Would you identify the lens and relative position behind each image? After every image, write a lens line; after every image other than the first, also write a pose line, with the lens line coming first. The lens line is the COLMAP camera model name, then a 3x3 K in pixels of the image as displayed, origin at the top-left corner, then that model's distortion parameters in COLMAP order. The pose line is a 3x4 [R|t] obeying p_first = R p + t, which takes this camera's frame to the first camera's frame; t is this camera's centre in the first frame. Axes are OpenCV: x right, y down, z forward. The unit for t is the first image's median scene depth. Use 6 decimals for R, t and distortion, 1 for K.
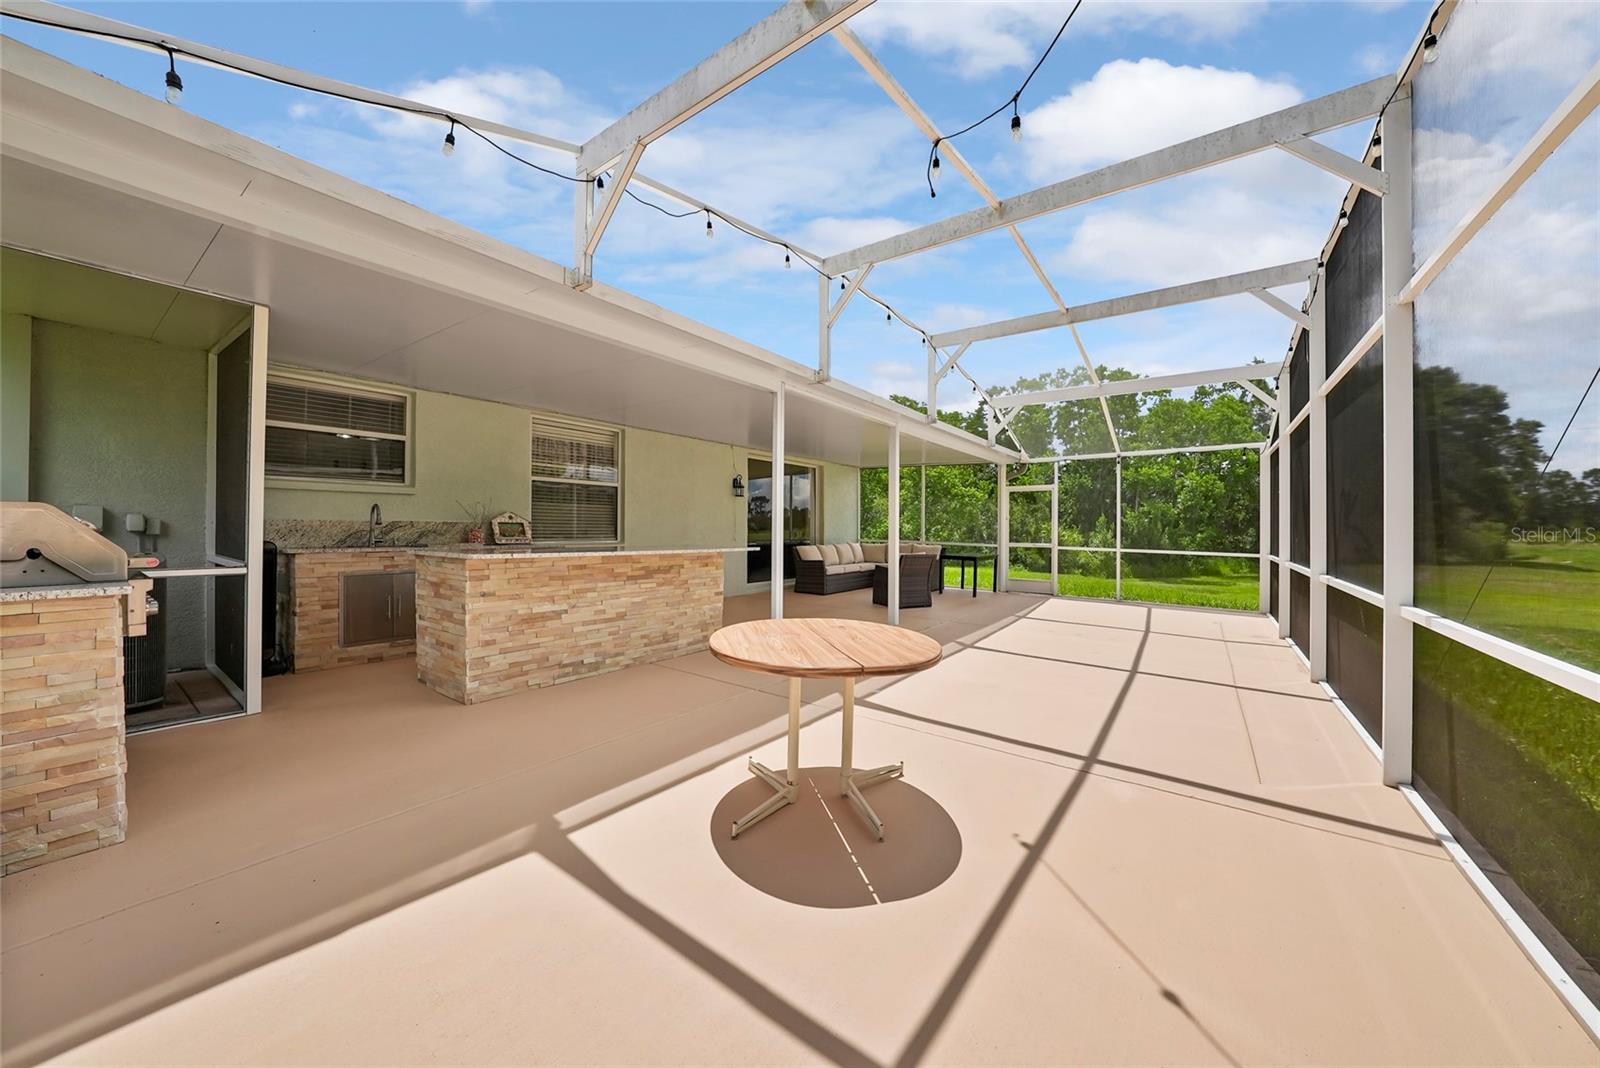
lens RADIAL K [[566.1, 0, 800.0], [0, 566.1, 534.0], [0, 0, 1]] dist [0.057849, 0.006443]
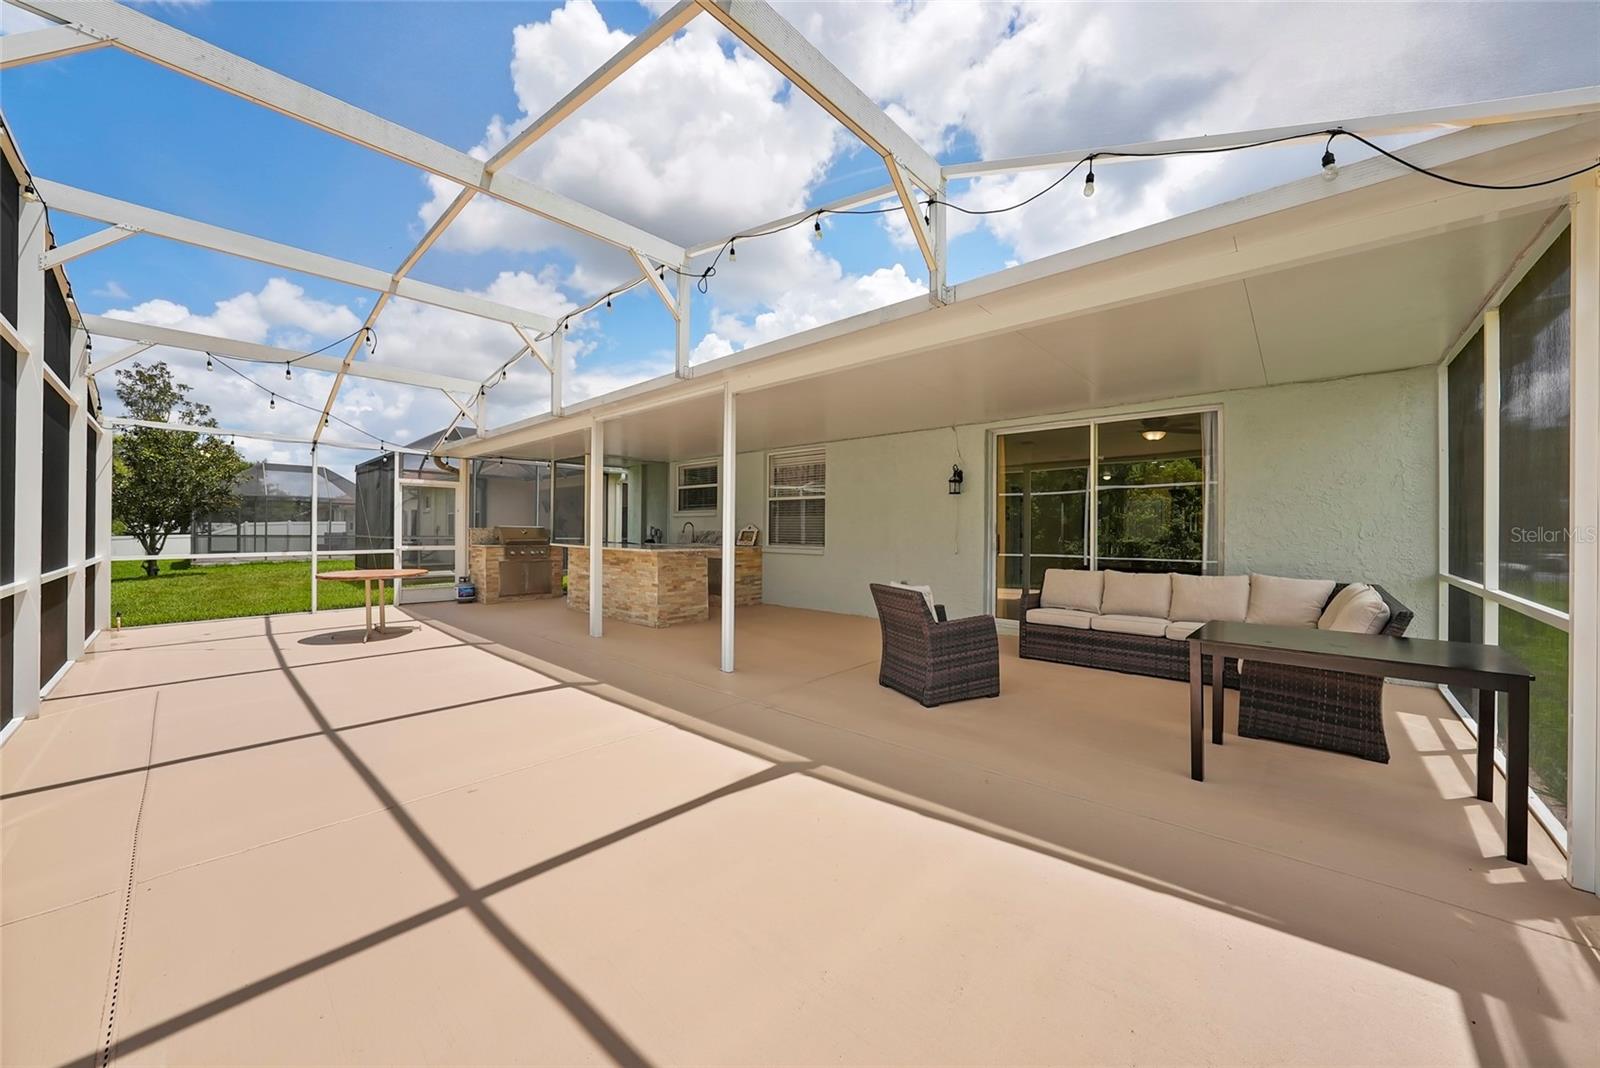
lens RADIAL K [[562.5, 0, 806.2], [0, 562.5, 534.1], [0, 0, 1]] dist [-0.031268, 0.006424]
pose [[-0.080256, -0.003521, -0.996768, 1.131462], [-0.016936, 0.999854, -0.002168, -0.012068], [0.996630, 0.016708, -0.080304, 1.513593]]
